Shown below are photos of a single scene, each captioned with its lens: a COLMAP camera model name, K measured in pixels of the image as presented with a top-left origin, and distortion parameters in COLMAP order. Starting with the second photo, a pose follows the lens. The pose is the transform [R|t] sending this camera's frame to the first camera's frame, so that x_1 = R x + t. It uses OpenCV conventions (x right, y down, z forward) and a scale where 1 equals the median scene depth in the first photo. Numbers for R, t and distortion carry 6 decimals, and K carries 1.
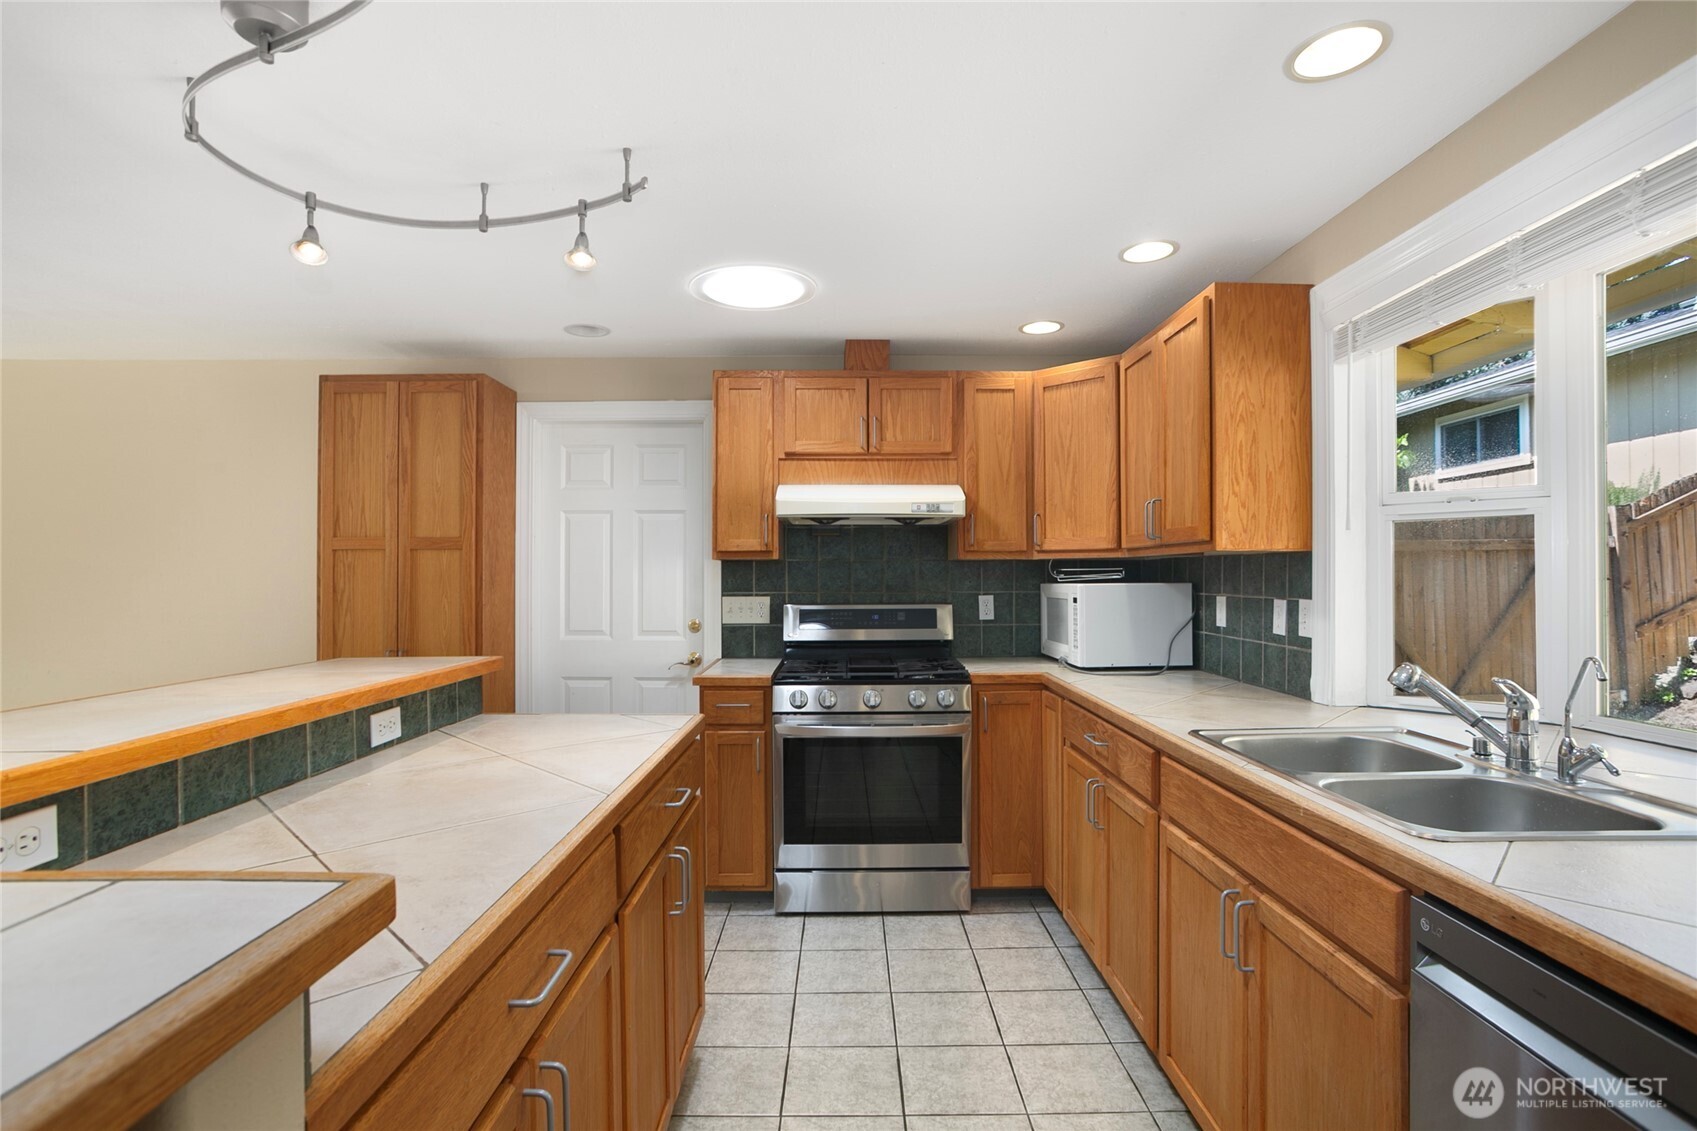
lens RADIAL K [[818.2, 0, 846.3], [0, 818.2, 571.4], [0, 0, 1]] dist [-0.083076, 0.044221]
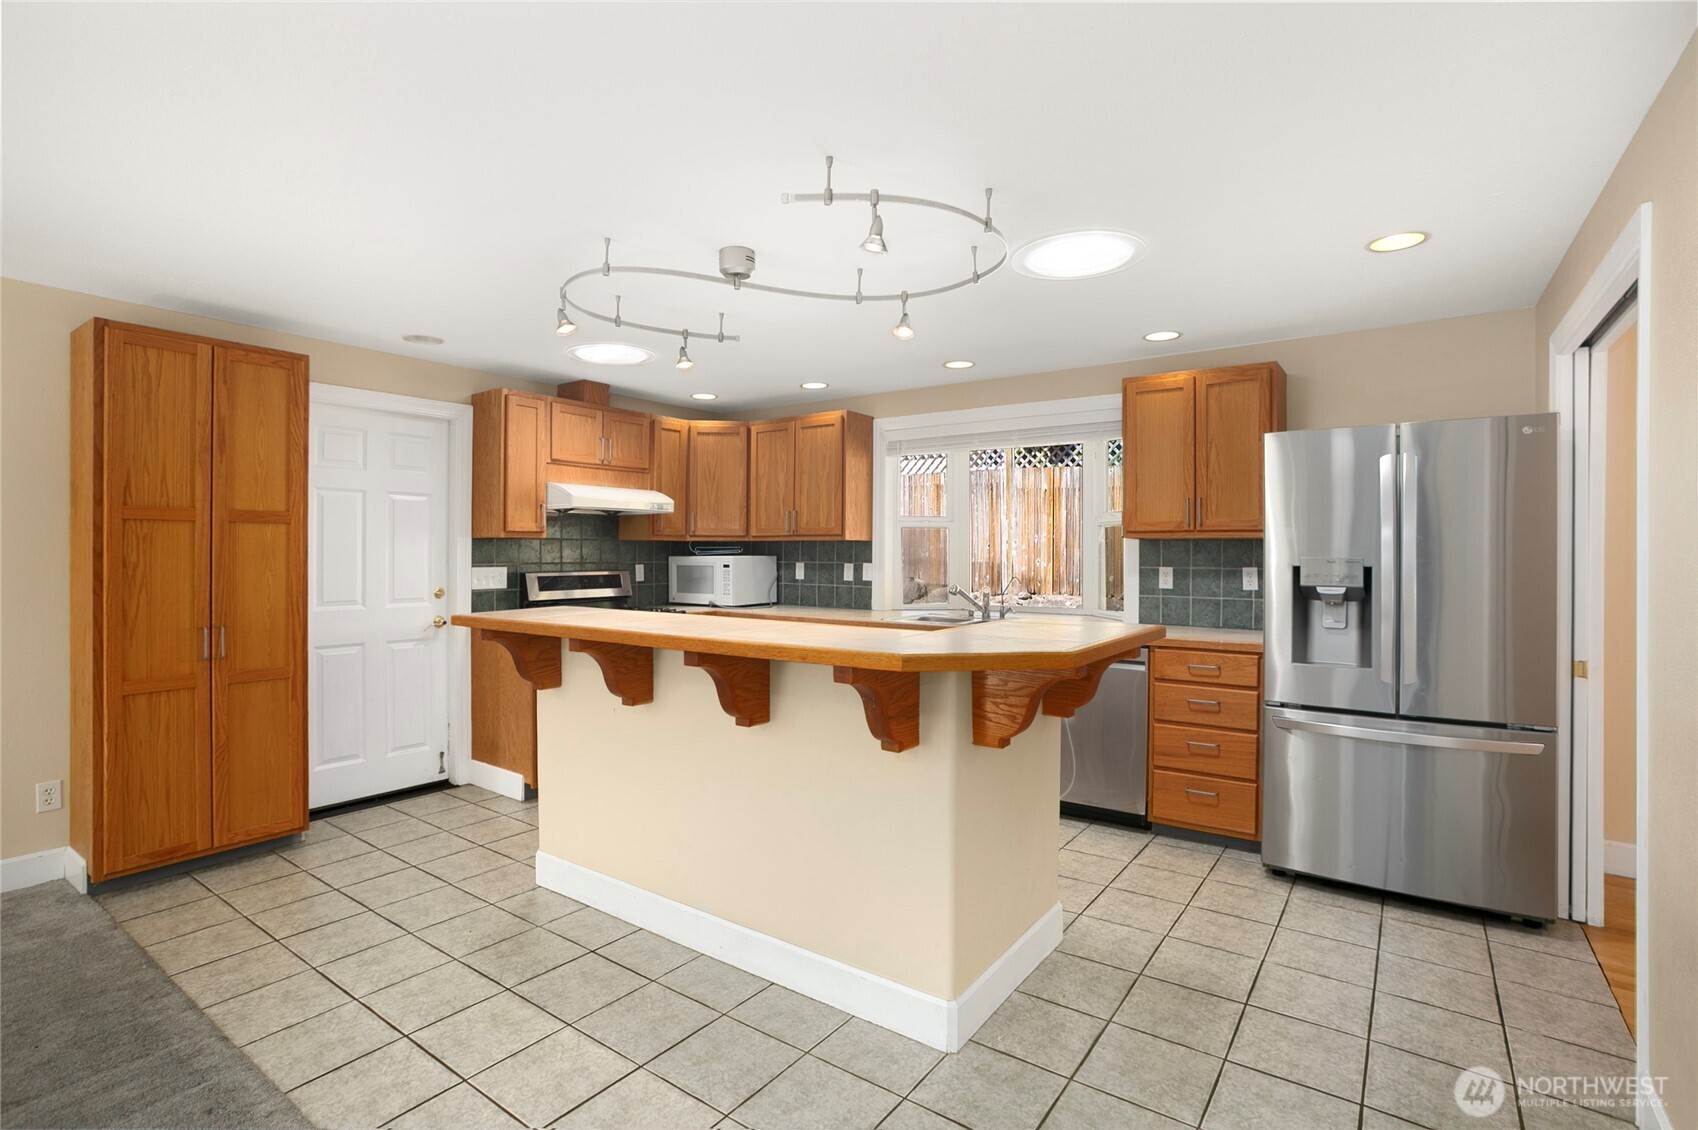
lens RADIAL K [[812.7, 0, 842.8], [0, 812.7, 558.1], [0, 0, 1]] dist [-0.081305, 0.040809]
pose [[0.589117, -0.002602, 0.808043, -0.873423], [-0.007953, 0.999928, 0.009018, 0.001960], [-0.808008, -0.011739, 0.589054, -0.163072]]
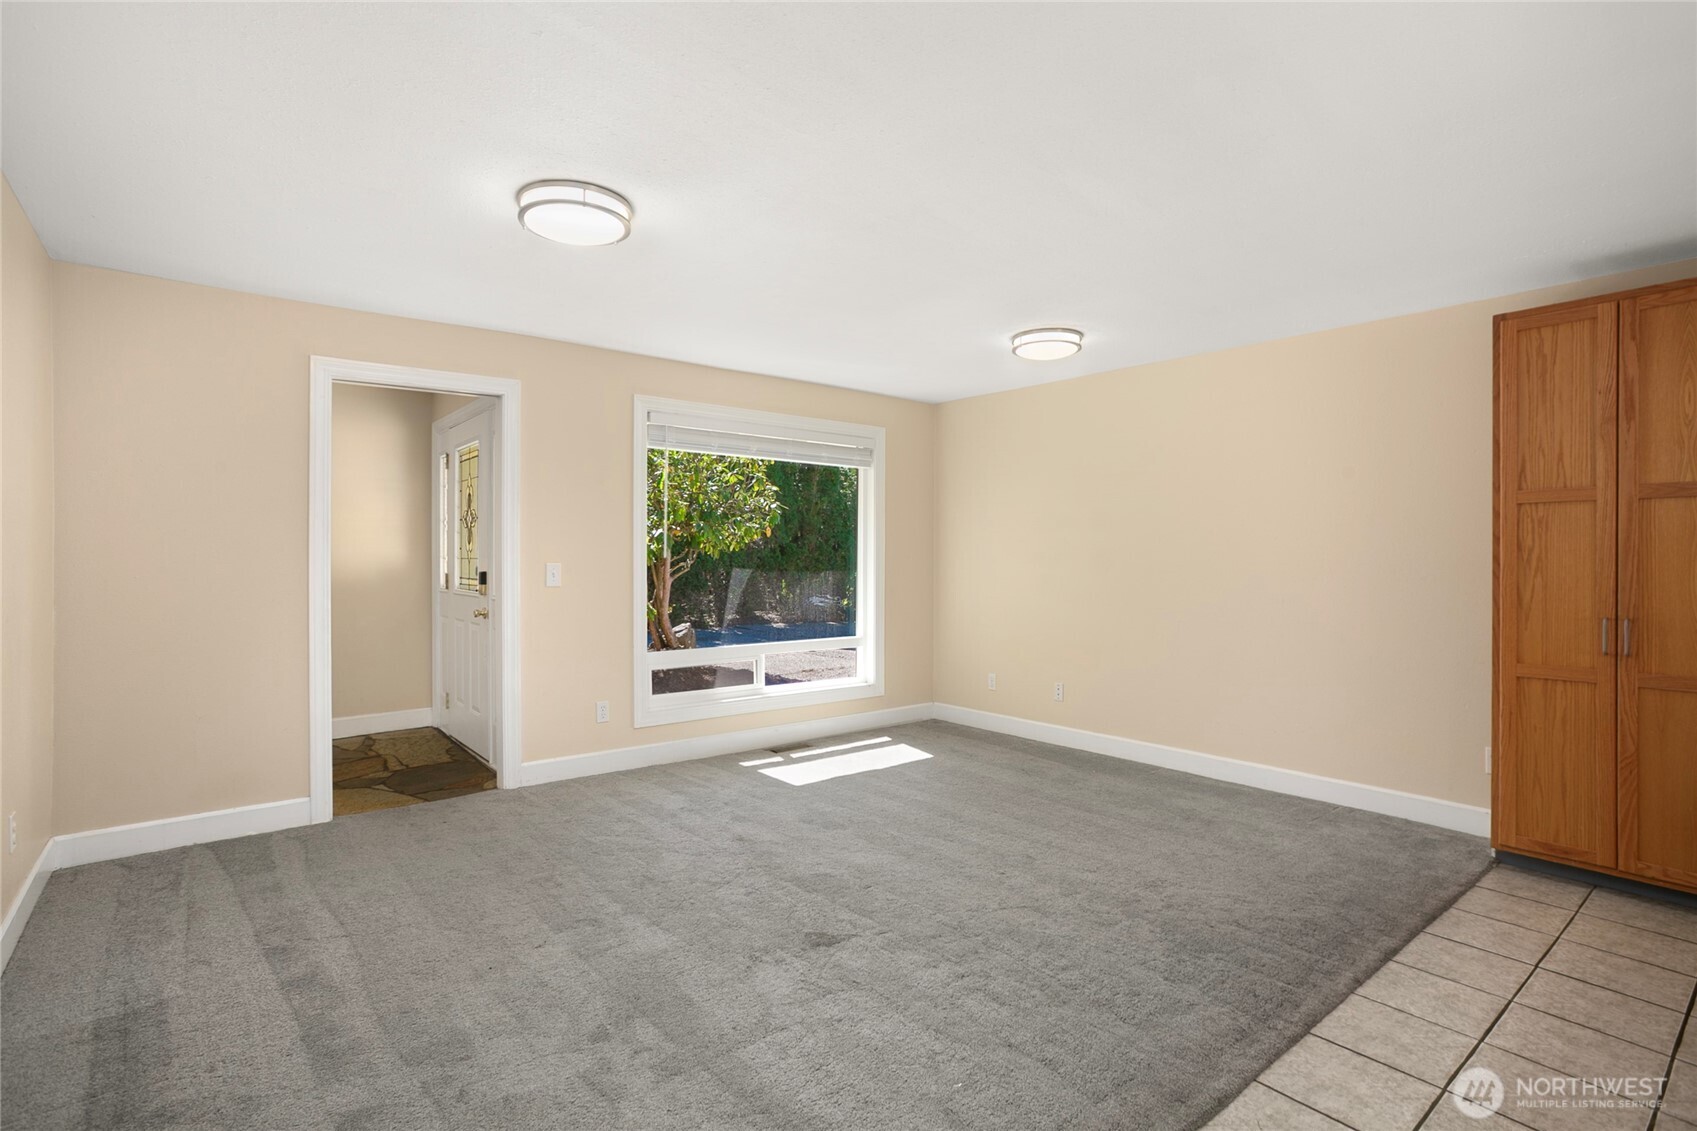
lens RADIAL K [[812.2, 0, 842.3], [0, 812.2, 558.6], [0, 0, 1]] dist [-0.081305, 0.040809]
pose [[0.621749, 0.001938, -0.783214, -0.424226], [0.000360, 0.999996, 0.002760, 0.032582], [0.783216, -0.001998, 0.621746, -0.158346]]
